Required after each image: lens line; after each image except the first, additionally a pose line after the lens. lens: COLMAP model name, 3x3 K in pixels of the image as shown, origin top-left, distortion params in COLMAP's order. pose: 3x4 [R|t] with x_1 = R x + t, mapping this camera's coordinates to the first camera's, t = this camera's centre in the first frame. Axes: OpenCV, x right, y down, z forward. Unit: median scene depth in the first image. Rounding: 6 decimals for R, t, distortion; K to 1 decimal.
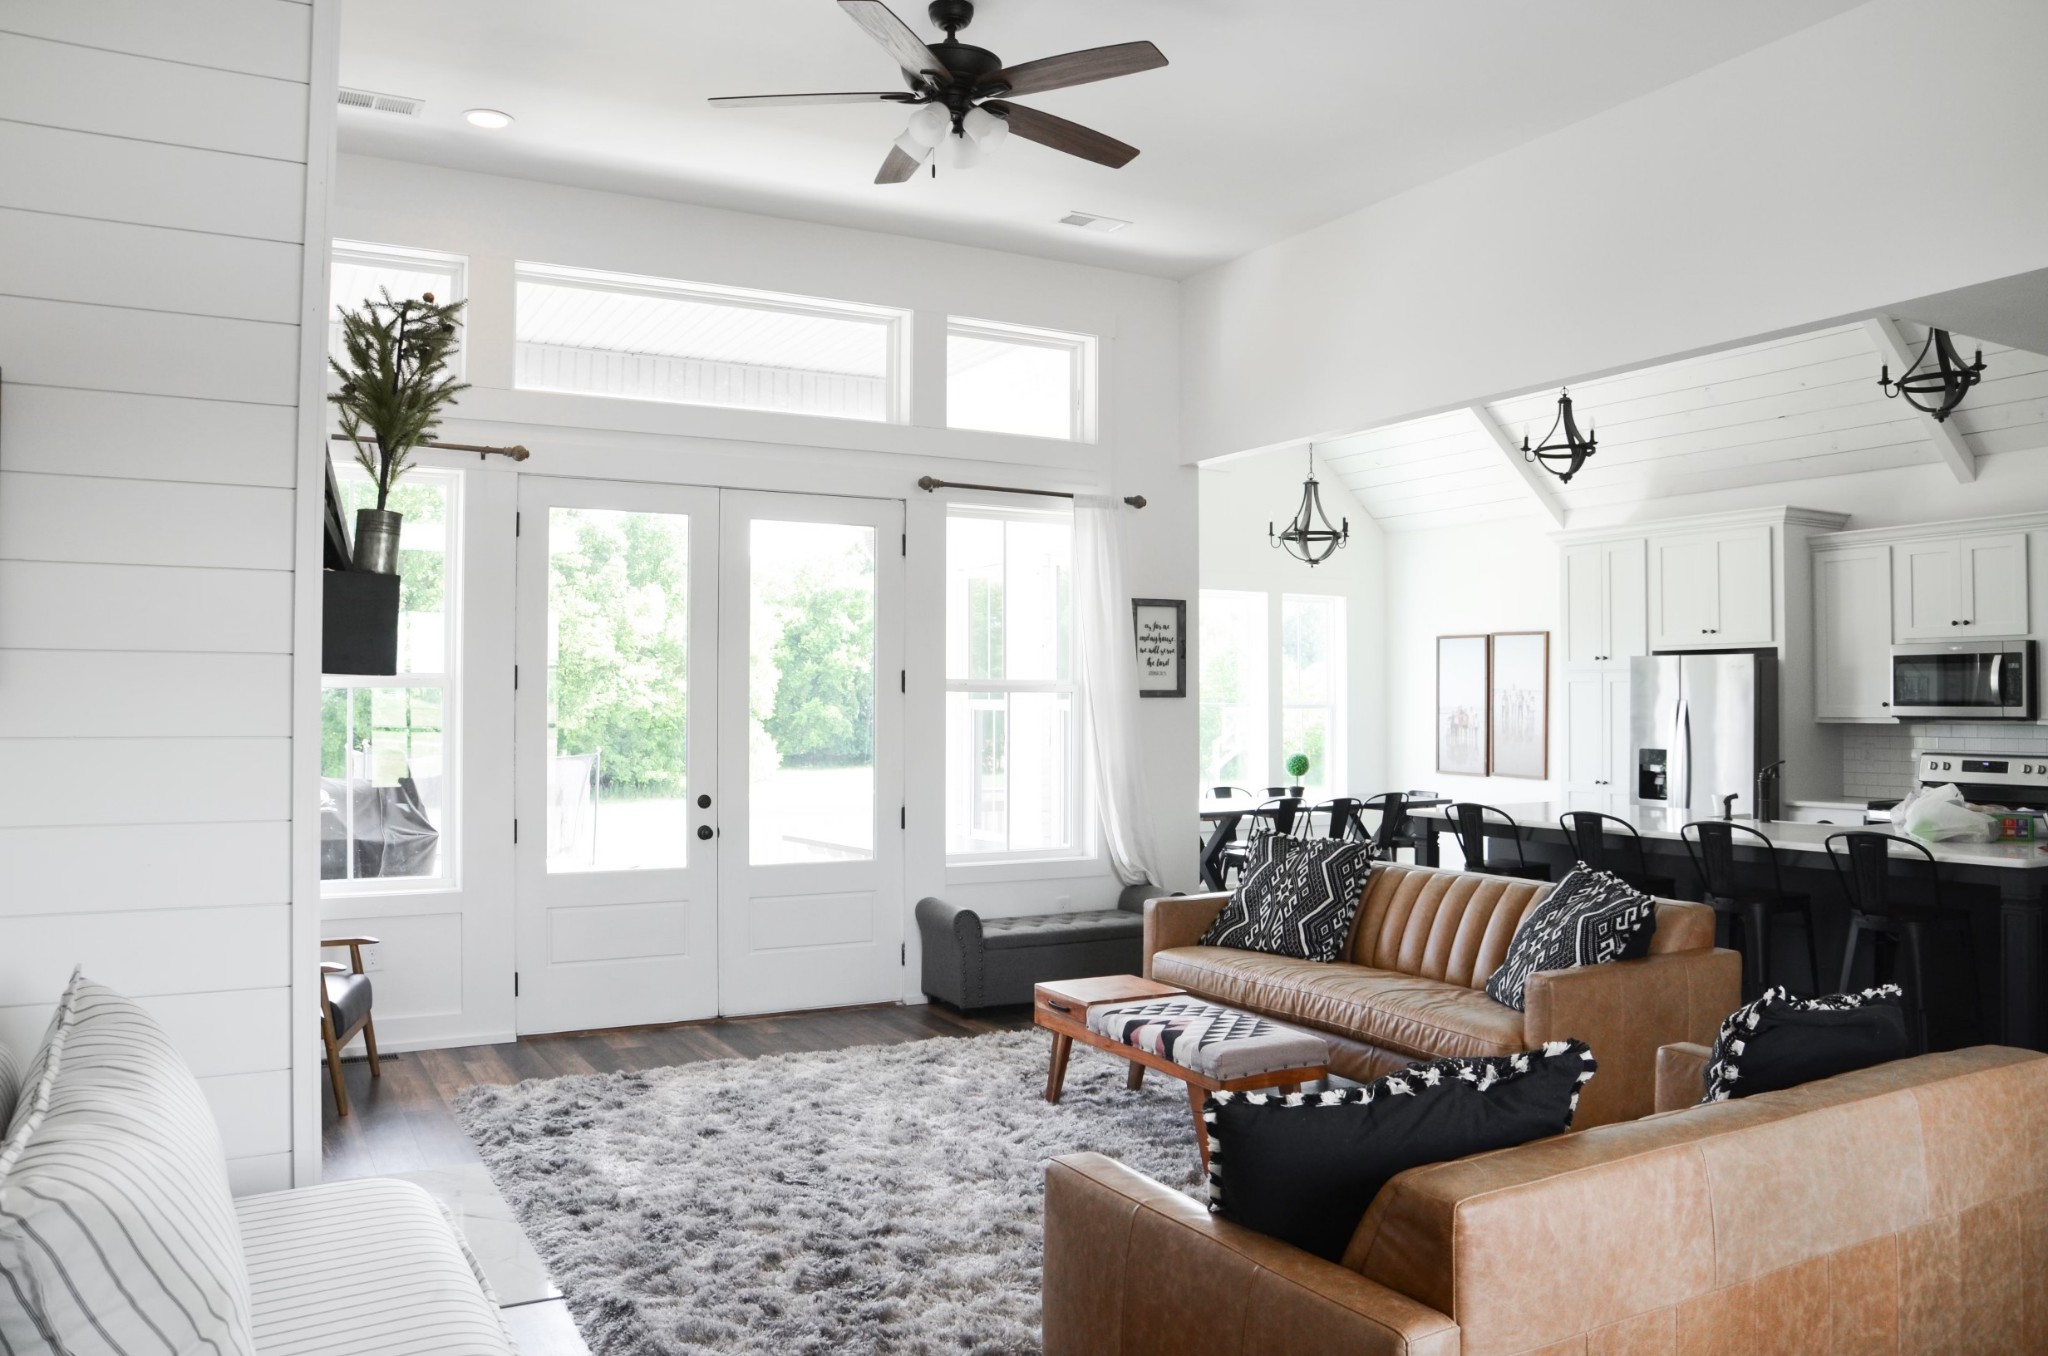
lens RADIAL K [[1519.7, 0, 1017.7], [0, 1519.7, 668.7], [0, 0, 1]] dist [-0.125654, 0.067224]
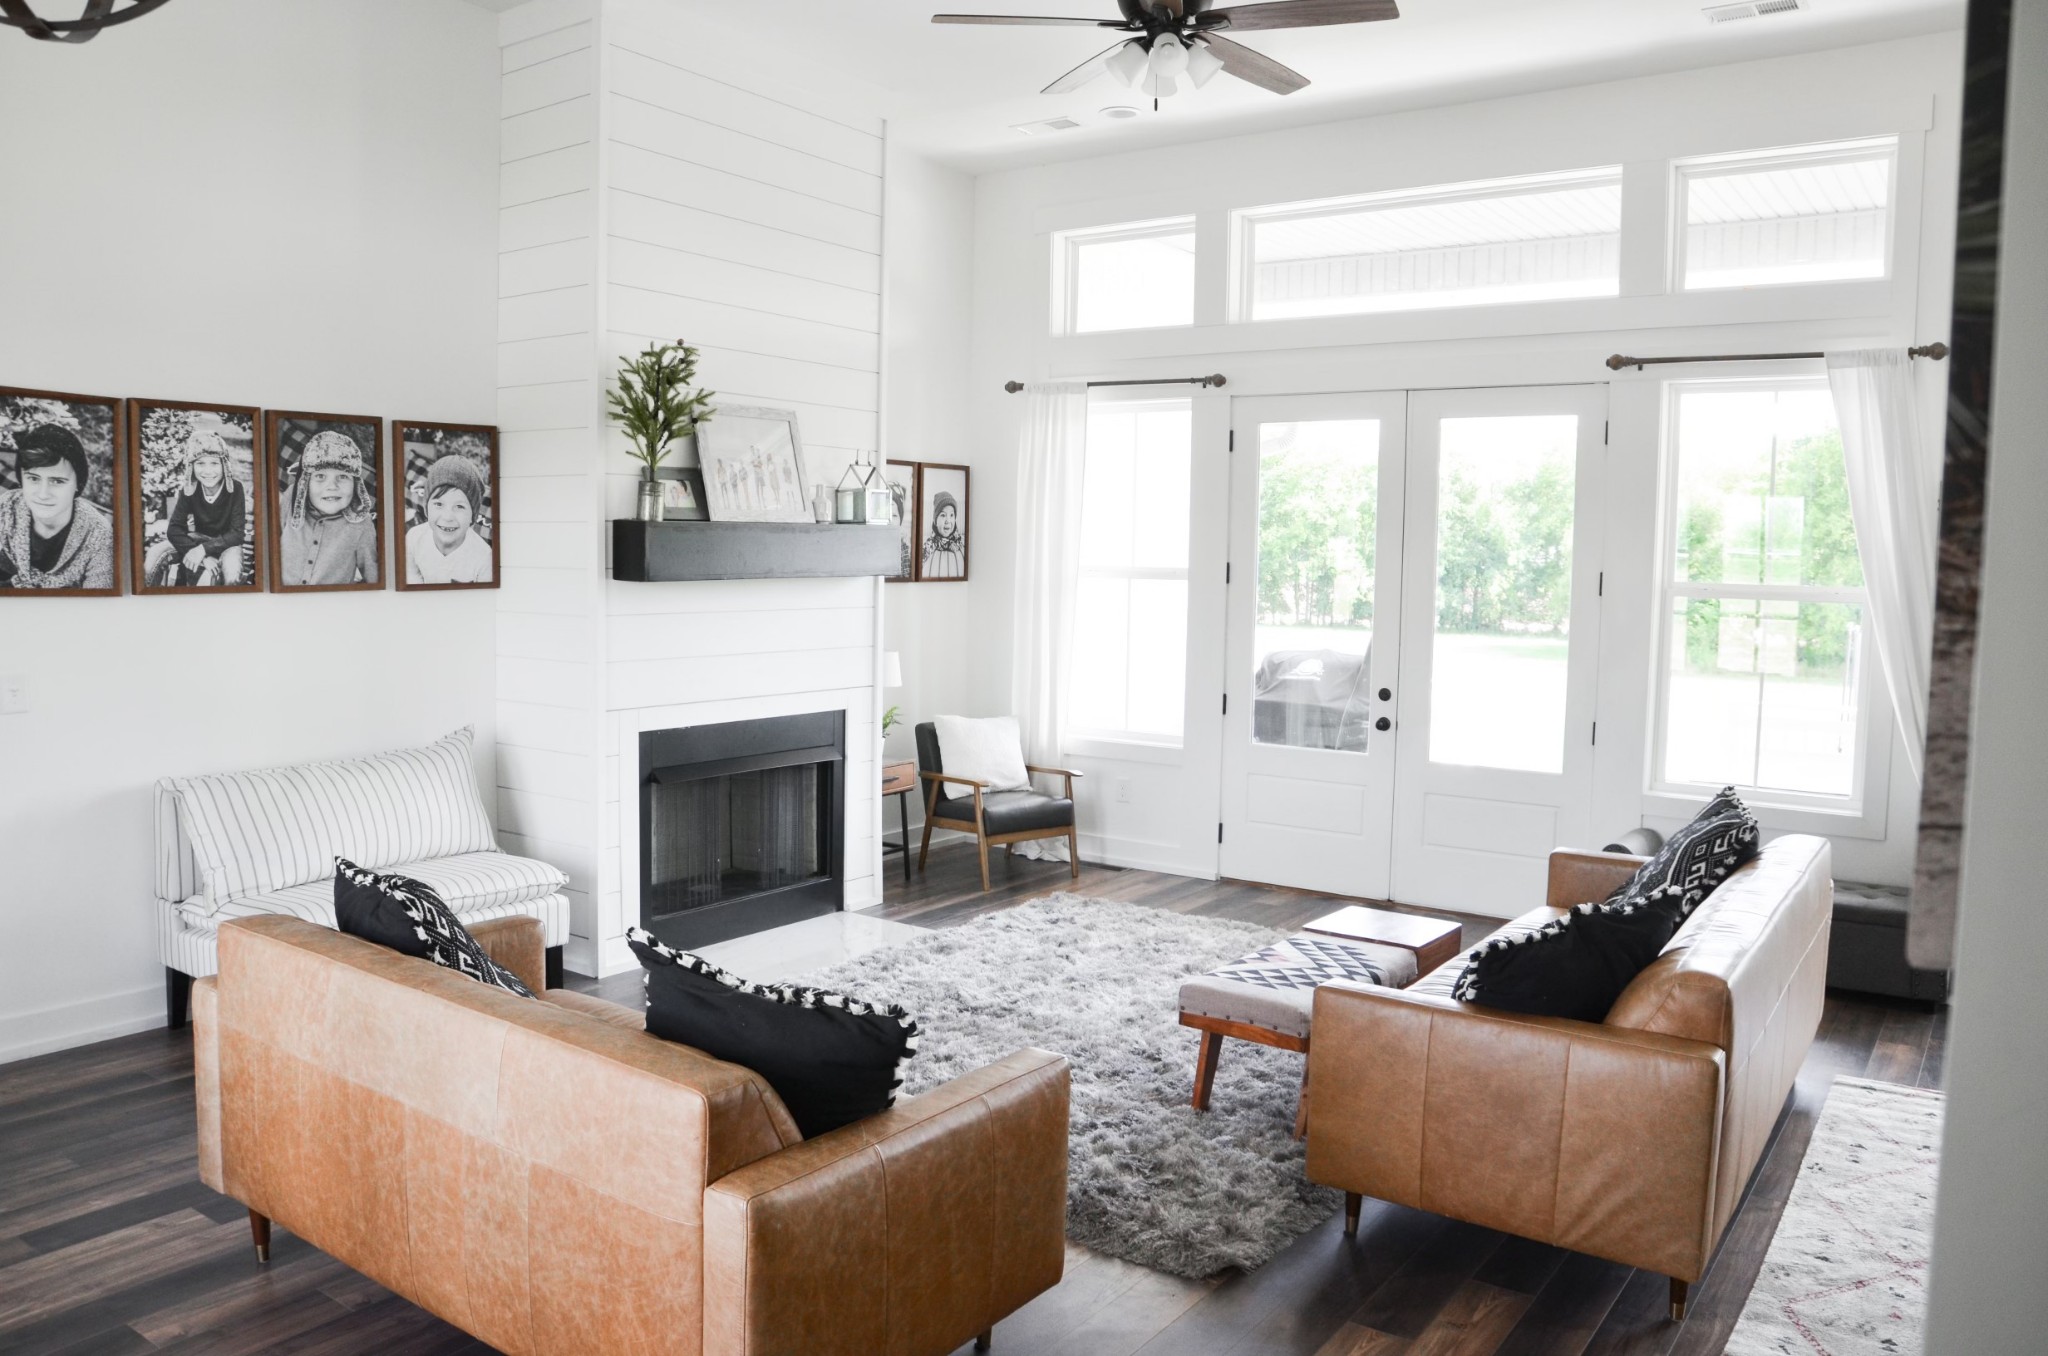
lens RADIAL K [[1519.7, 0, 994.2], [0, 1519.7, 669.3], [0, 0, 1]] dist [-0.125654, 0.067224]
pose [[0.417870, 0.077619, -0.905185, 0.607215], [0.003879, 0.996182, 0.087212, -0.021185], [0.908499, -0.039955, 0.415973, 0.312891]]
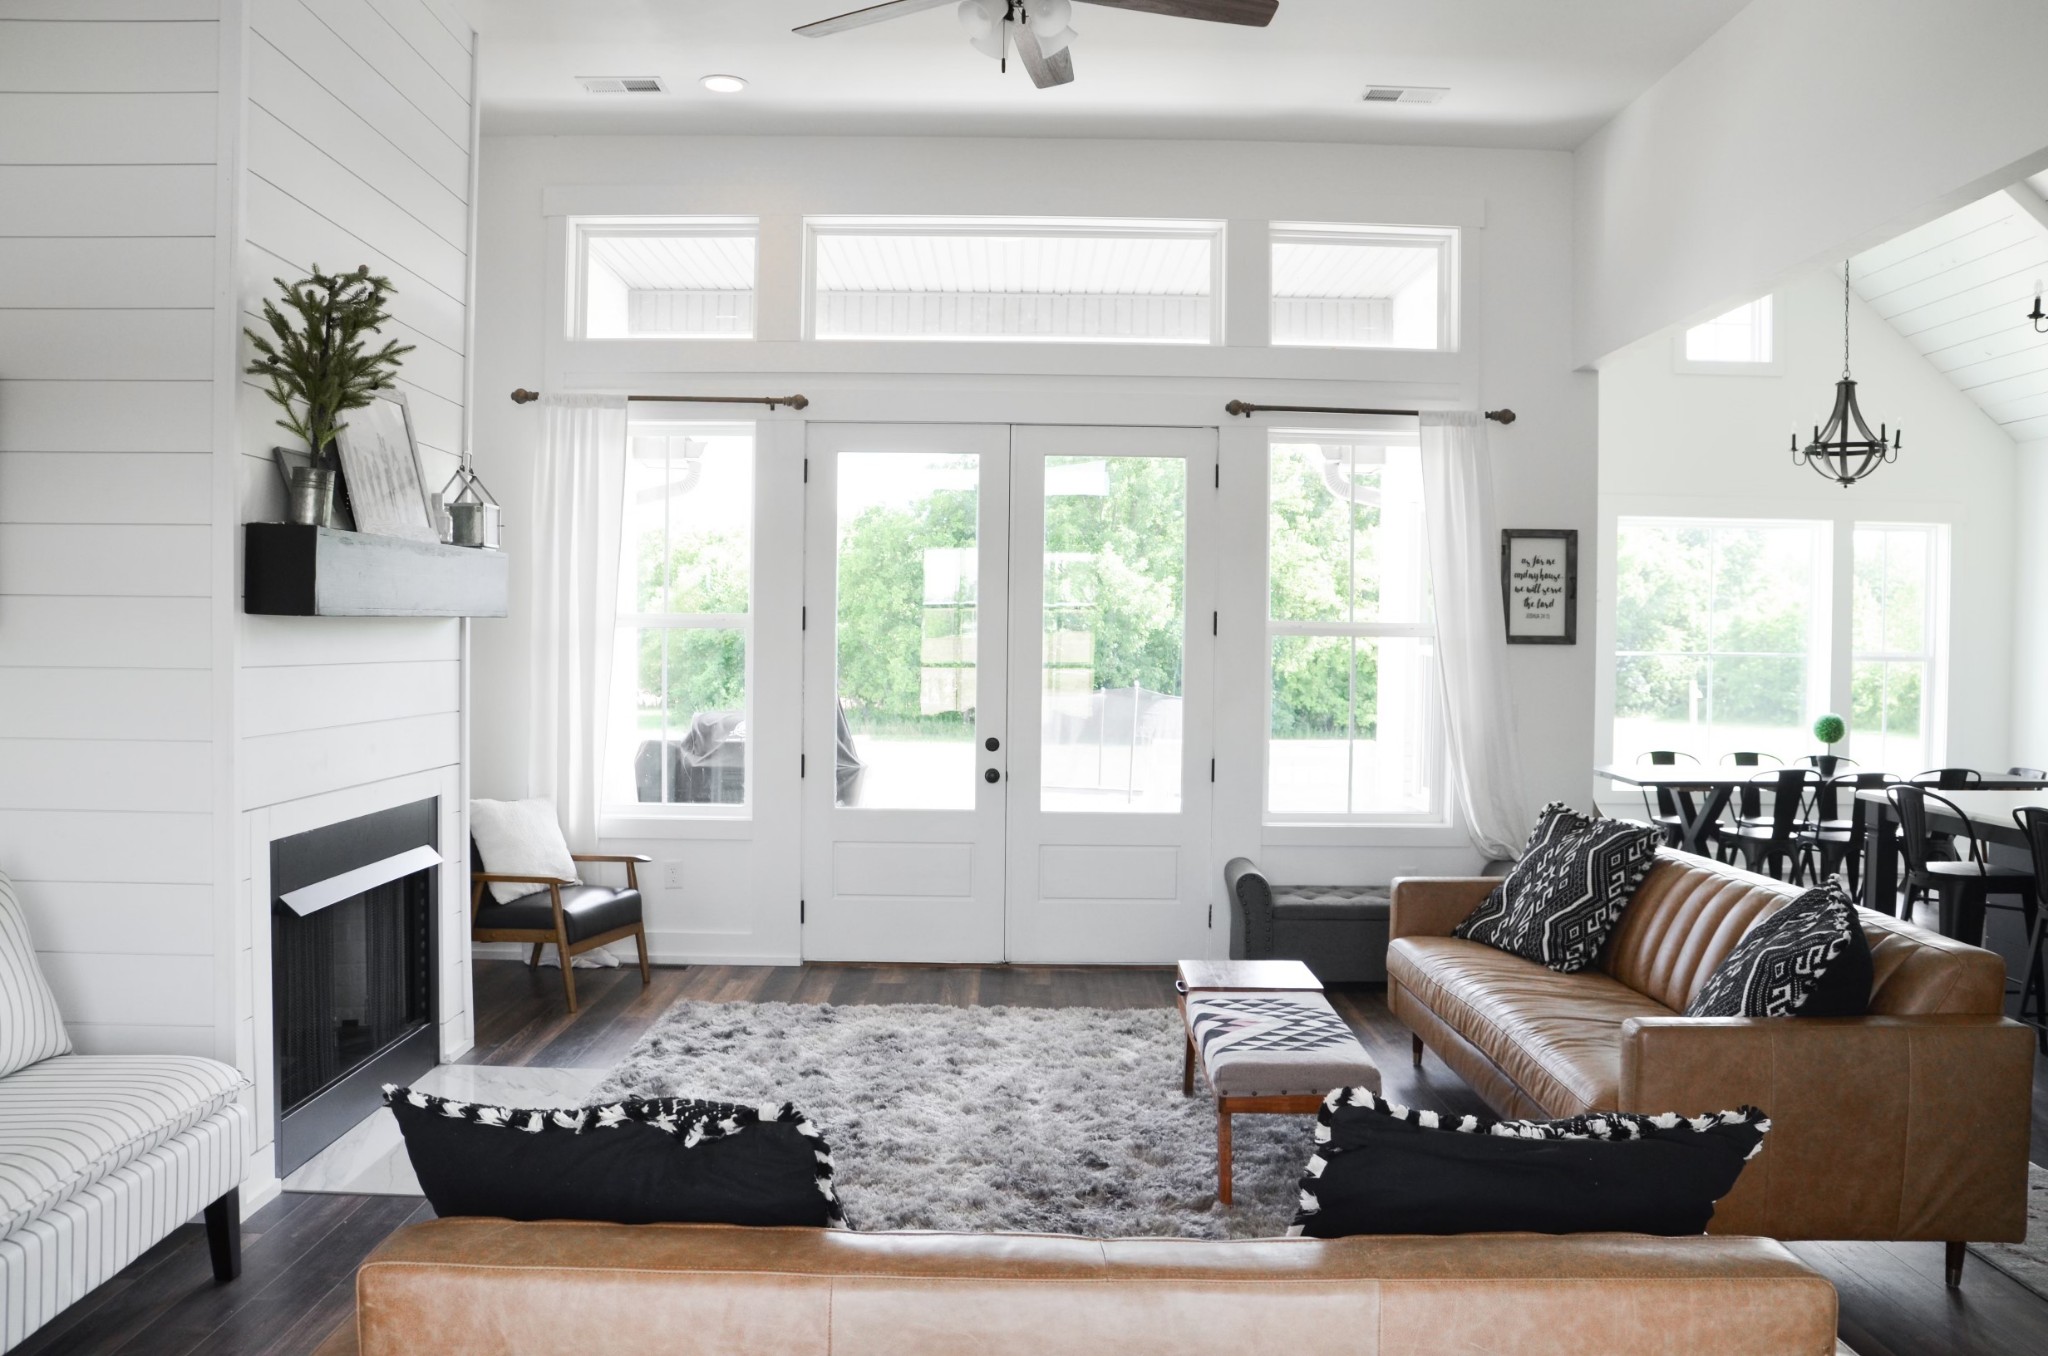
lens RADIAL K [[1519.7, 0, 1014.1], [0, 1519.7, 677.7], [0, 0, 1]] dist [-0.125654, 0.067224]
pose [[0.876043, 0.020727, -0.481788, 0.276252], [0.000163, 0.999063, 0.043276, 0.001262], [0.482233, -0.037991, 0.875219, 0.134791]]
